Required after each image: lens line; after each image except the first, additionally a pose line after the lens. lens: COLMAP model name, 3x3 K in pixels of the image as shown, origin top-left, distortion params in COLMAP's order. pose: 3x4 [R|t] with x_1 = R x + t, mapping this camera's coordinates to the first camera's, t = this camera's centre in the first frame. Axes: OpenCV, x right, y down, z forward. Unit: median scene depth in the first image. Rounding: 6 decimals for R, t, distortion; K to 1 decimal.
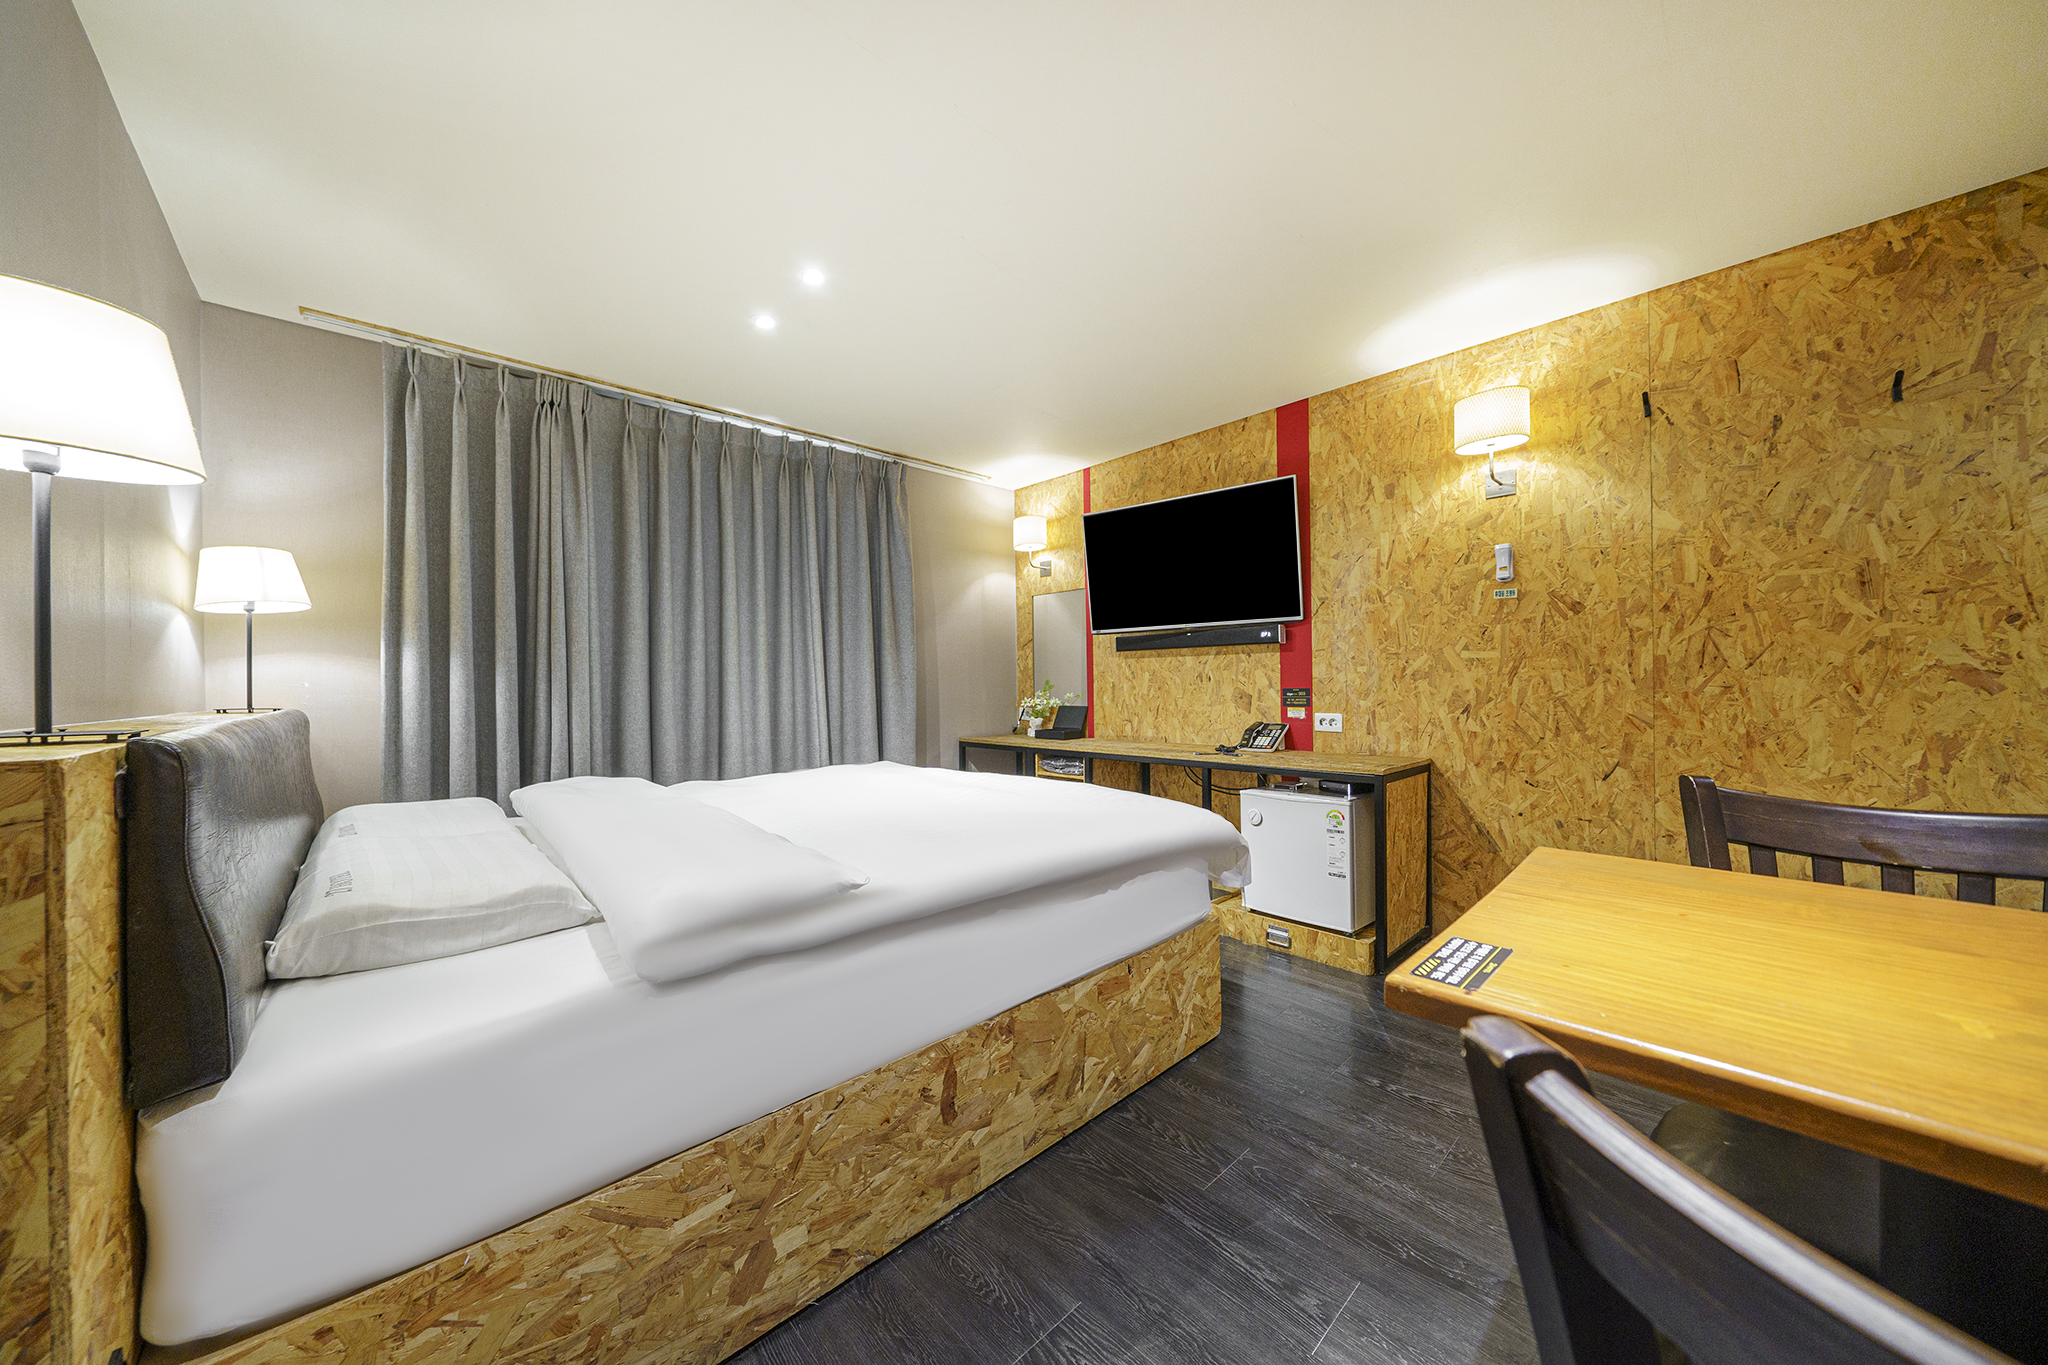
lens RADIAL K [[697.9, 0, 1036.3], [0, 697.9, 706.8], [0, 0, 1]] dist [-0.001282, -0.000250]
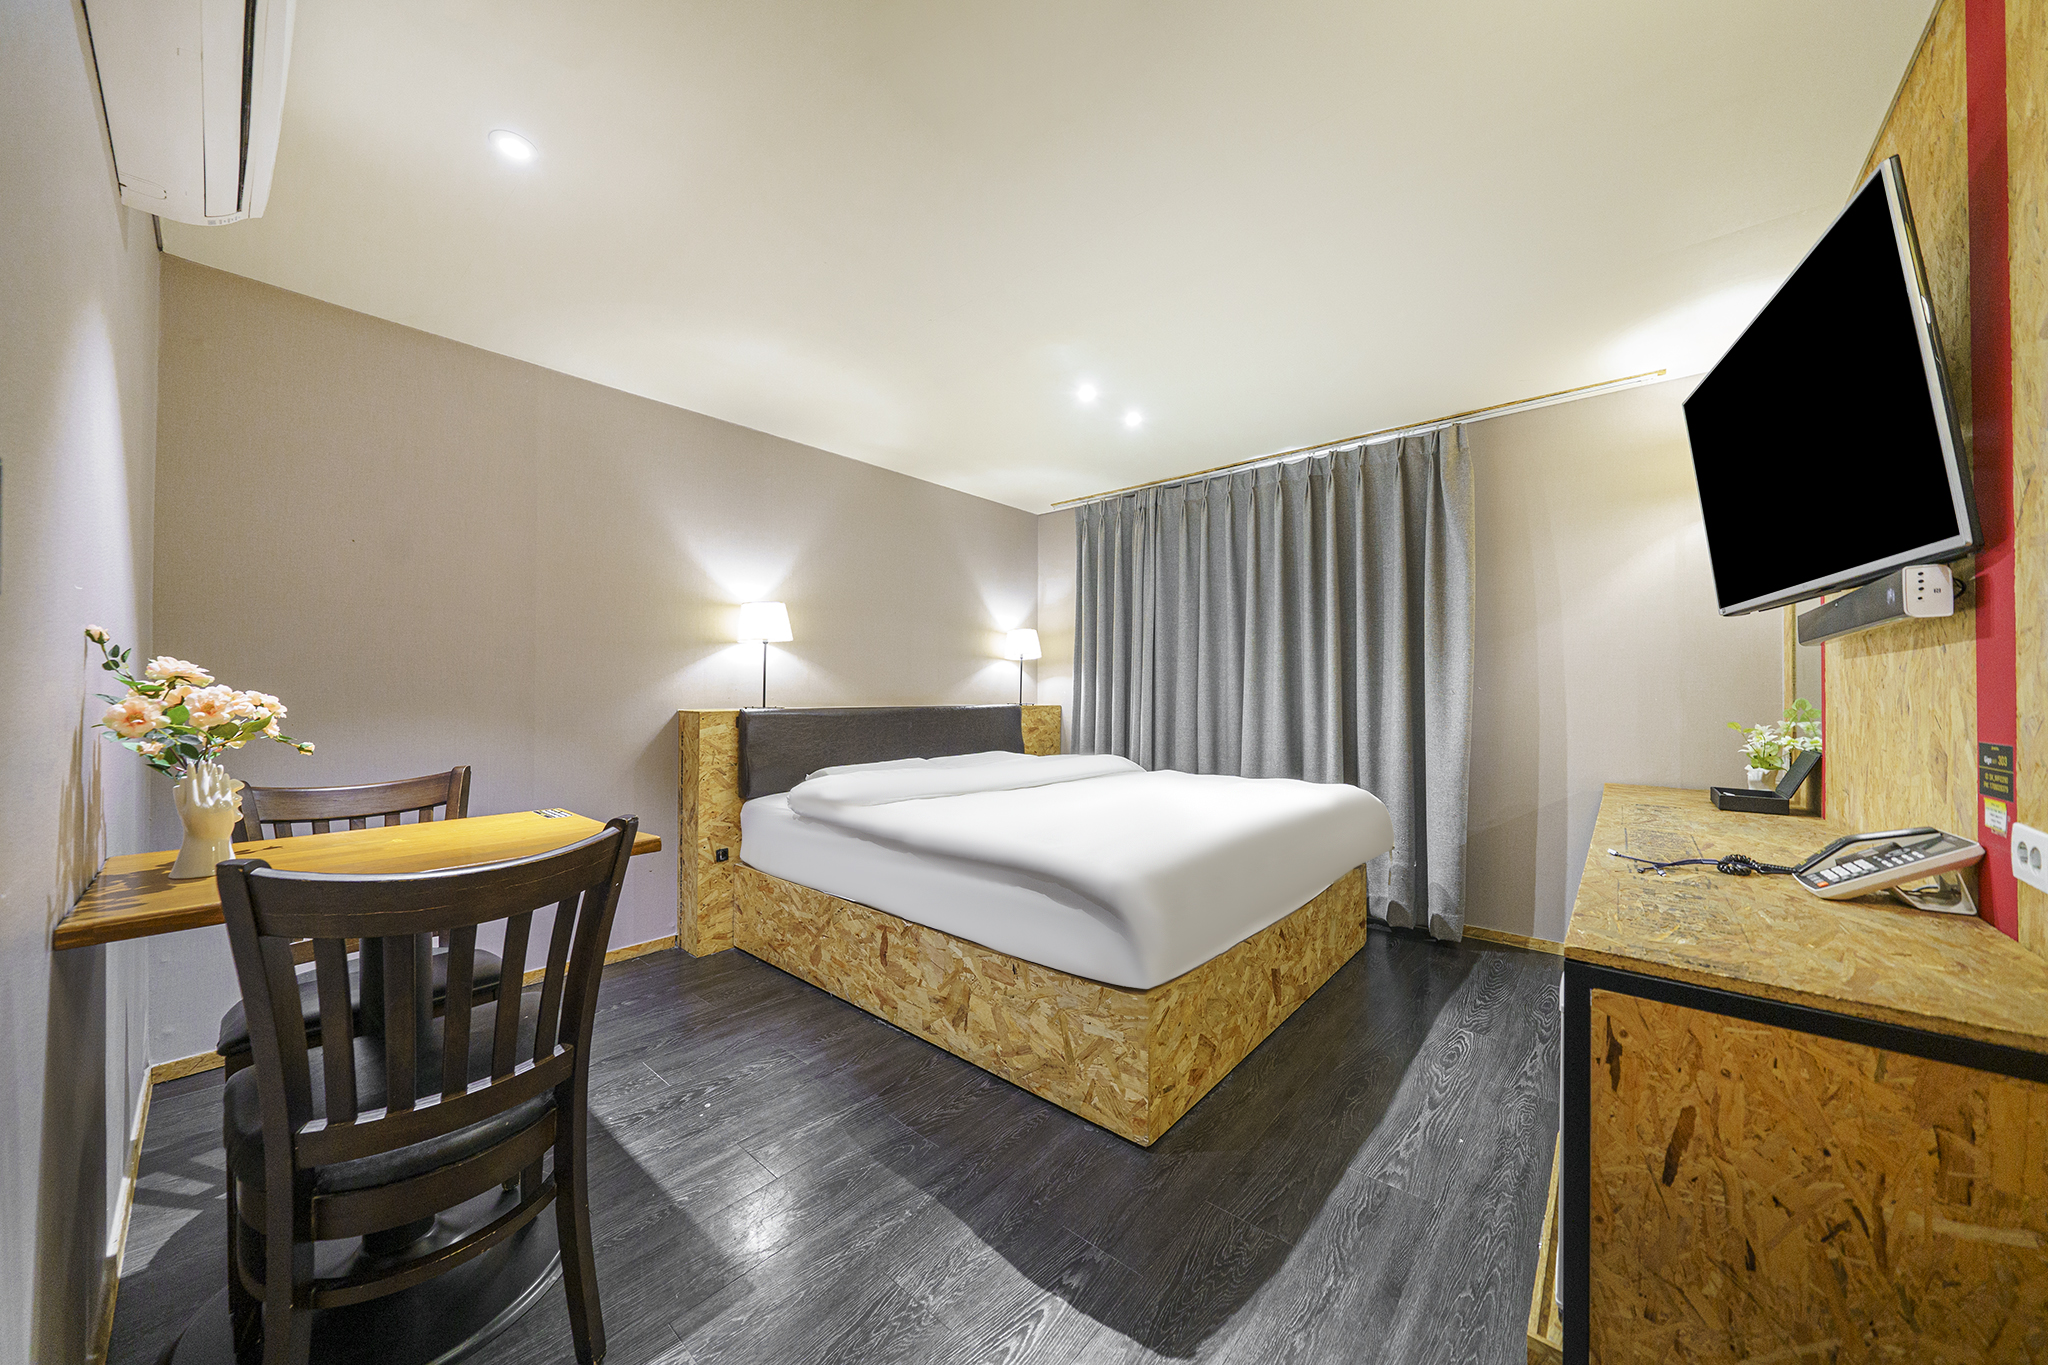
lens RADIAL K [[697.9, 0, 997.9], [0, 697.9, 707.3], [0, 0, 1]] dist [-0.001282, -0.000250]
pose [[0.086962, 0.038093, -0.995483, 1.301049], [-0.042135, 0.998515, 0.034528, -0.069520], [0.995320, 0.038942, 0.088438, 0.942409]]
